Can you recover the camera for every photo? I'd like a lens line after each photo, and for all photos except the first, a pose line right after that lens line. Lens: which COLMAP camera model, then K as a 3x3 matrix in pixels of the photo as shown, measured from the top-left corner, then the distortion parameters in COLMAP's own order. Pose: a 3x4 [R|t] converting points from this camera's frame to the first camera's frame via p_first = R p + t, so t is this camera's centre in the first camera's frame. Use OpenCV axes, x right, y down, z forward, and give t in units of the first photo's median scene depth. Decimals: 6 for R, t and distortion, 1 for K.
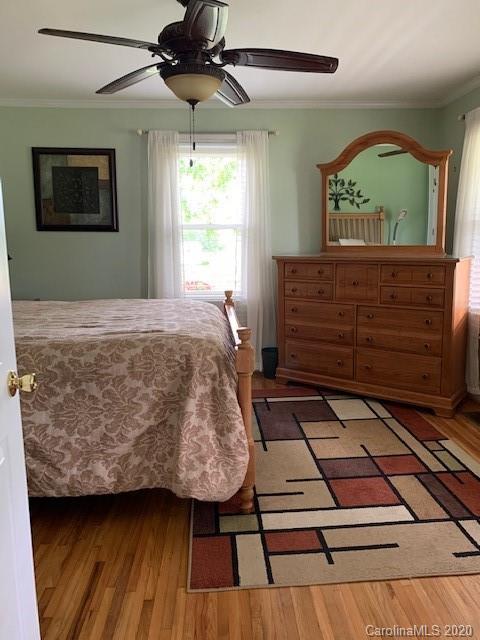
lens RADIAL K [[491.2, 0, 241.5], [0, 491.2, 319.7], [0, 0, 1]] dist [0.038196, -0.034288]
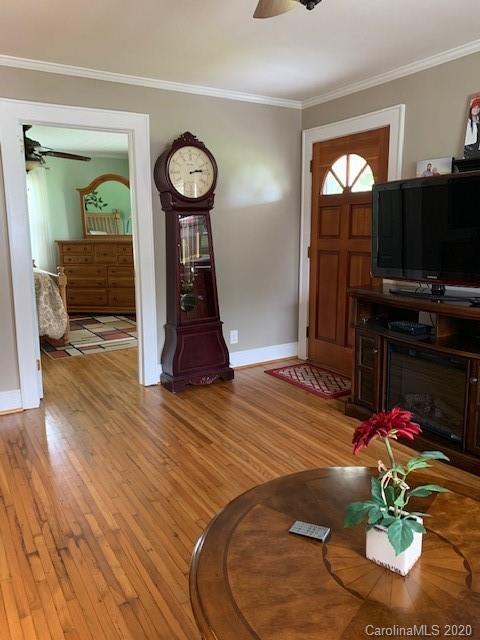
lens RADIAL K [[491.2, 0, 240.6], [0, 491.2, 317.7], [0, 0, 1]] dist [0.038196, -0.034288]
pose [[0.875394, -0.075922, 0.477411, -0.229300], [0.071139, 0.997070, 0.028120, 0.149095], [-0.478147, 0.009346, 0.878230, -0.894639]]
